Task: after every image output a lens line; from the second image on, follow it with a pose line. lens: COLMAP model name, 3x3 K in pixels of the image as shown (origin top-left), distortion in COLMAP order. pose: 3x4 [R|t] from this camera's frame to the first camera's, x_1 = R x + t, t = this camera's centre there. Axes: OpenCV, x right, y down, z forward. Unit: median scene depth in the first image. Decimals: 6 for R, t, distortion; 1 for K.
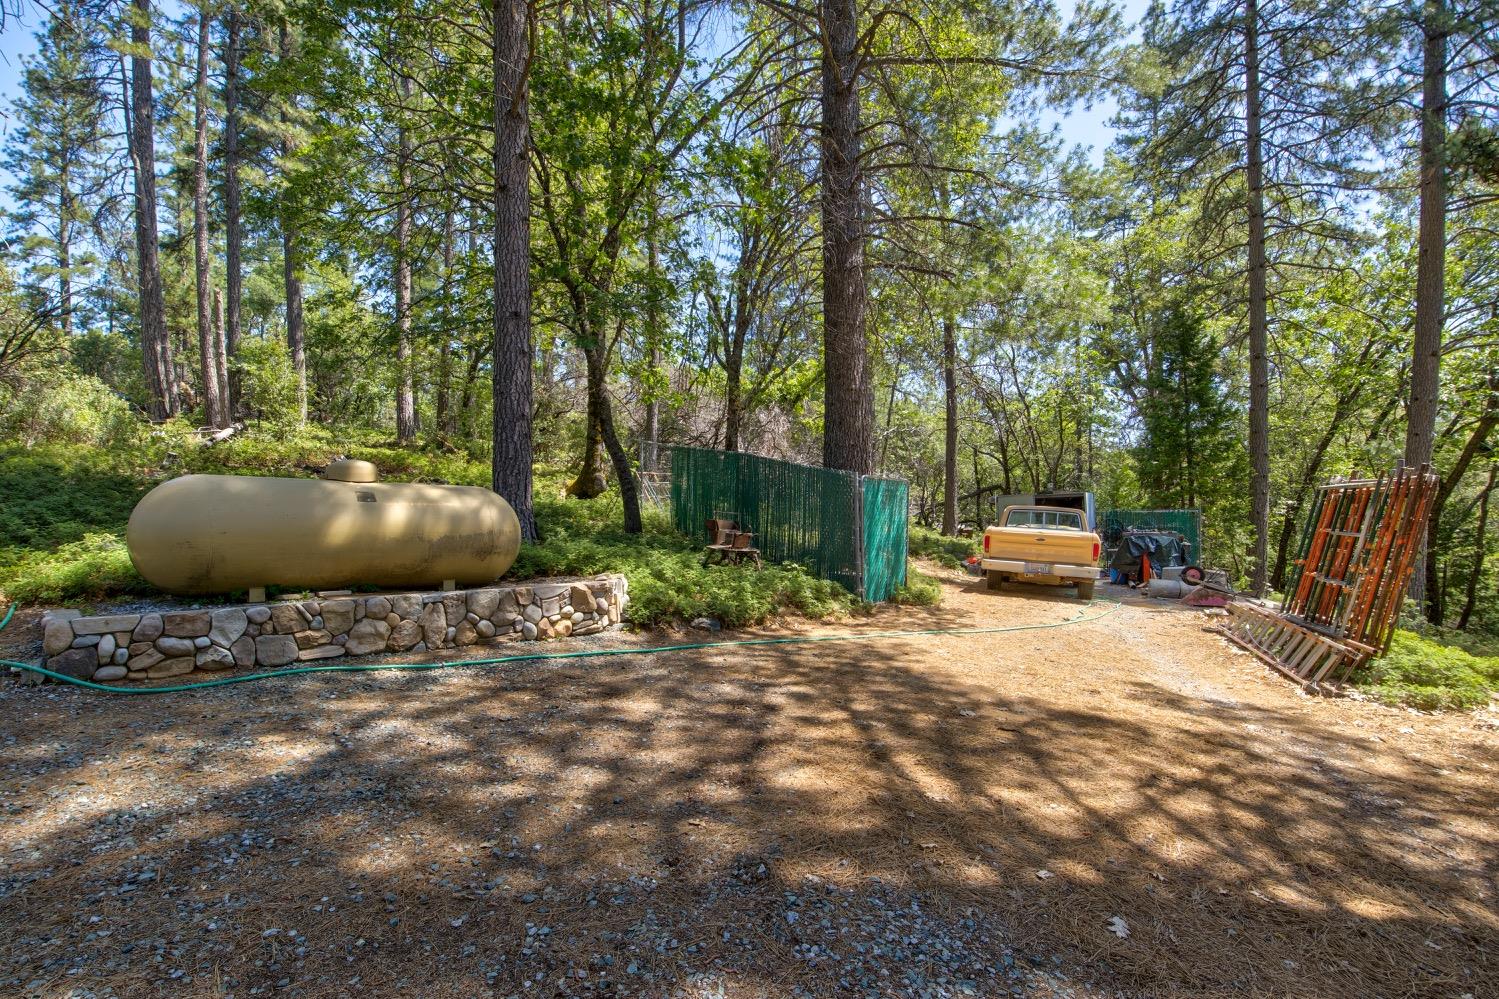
lens RADIAL K [[738.7, 0, 756.3], [0, 738.7, 506.7], [0, 0, 1]] dist [-0.001817, -0.000567]
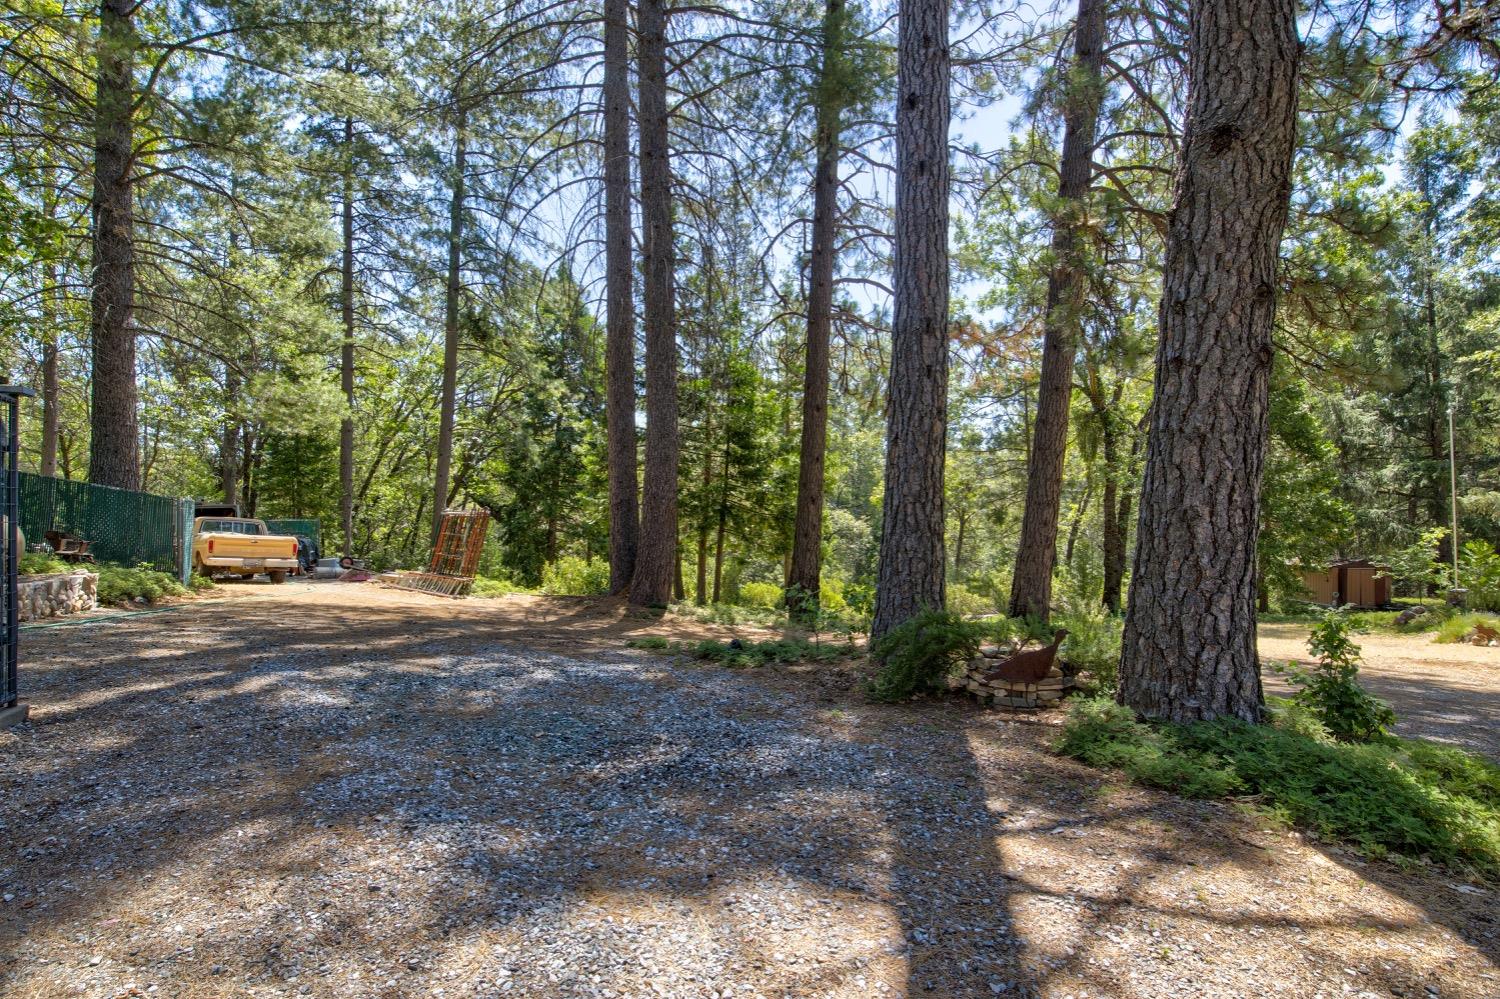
lens RADIAL K [[739.2, 0, 756.9], [0, 739.2, 506.7], [0, 0, 1]] dist [-0.001817, -0.000567]
pose [[0.367341, 0.017865, 0.929915, -0.581284], [-0.012660, 0.999819, -0.014206, -0.015468], [-0.930000, -0.006554, 0.367501, -0.414404]]
